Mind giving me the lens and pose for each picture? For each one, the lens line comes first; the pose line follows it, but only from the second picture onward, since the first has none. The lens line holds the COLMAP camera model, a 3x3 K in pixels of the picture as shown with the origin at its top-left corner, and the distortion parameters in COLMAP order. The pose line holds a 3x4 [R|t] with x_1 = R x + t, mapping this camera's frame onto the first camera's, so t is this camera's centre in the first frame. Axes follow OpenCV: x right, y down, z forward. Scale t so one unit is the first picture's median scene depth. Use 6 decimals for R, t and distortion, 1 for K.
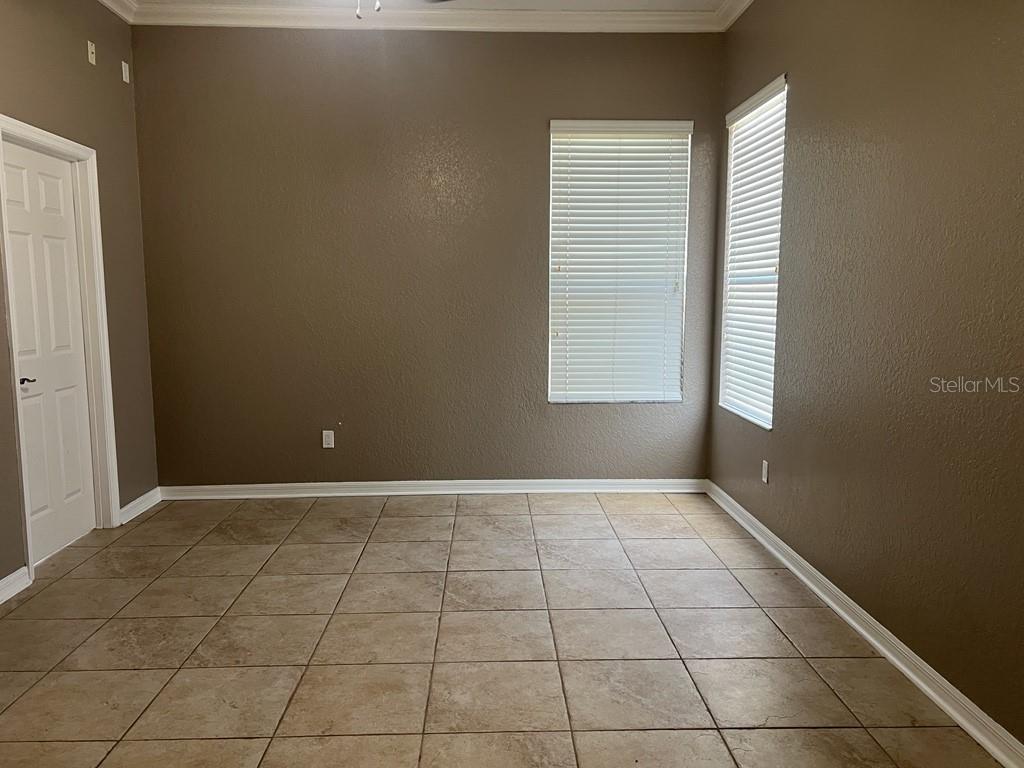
lens RADIAL K [[767.9, 0, 511.5], [0, 767.9, 388.3], [0, 0, 1]] dist [0.007779, -0.009317]
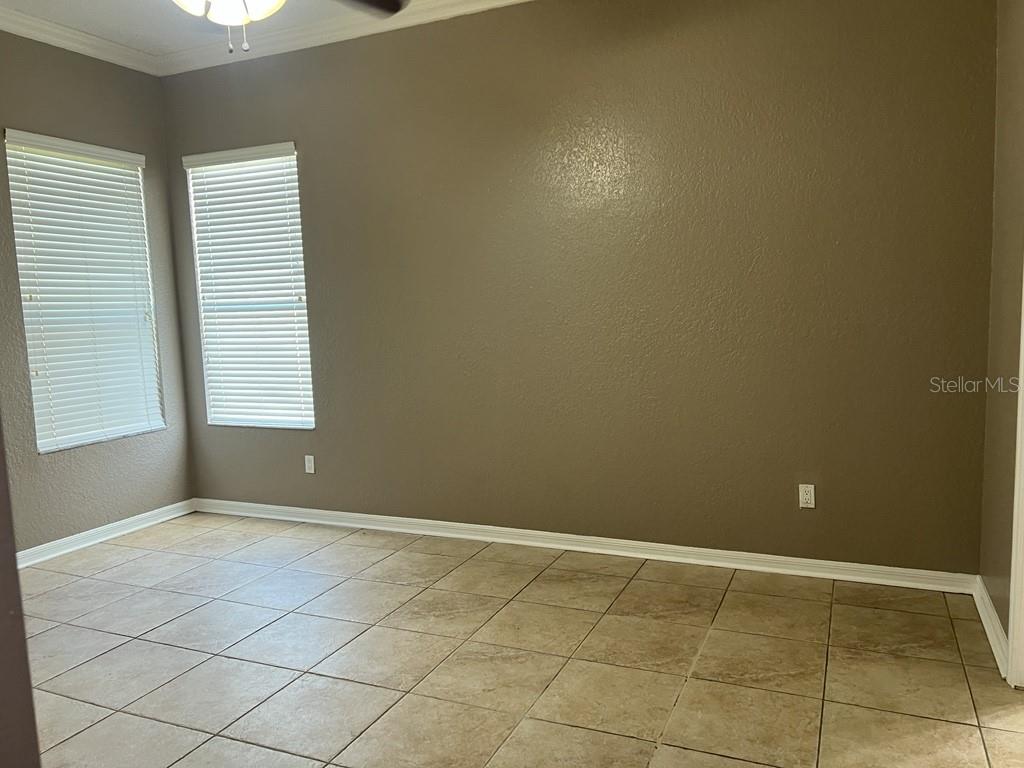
lens RADIAL K [[767.9, 0, 507.2], [0, 767.9, 383.0], [0, 0, 1]] dist [0.007779, -0.009317]
pose [[0.400978, -0.100048, 0.910608, -0.534624], [0.144940, 0.988427, 0.044775, -0.022759], [-0.904549, 0.114030, 0.410839, 0.173478]]
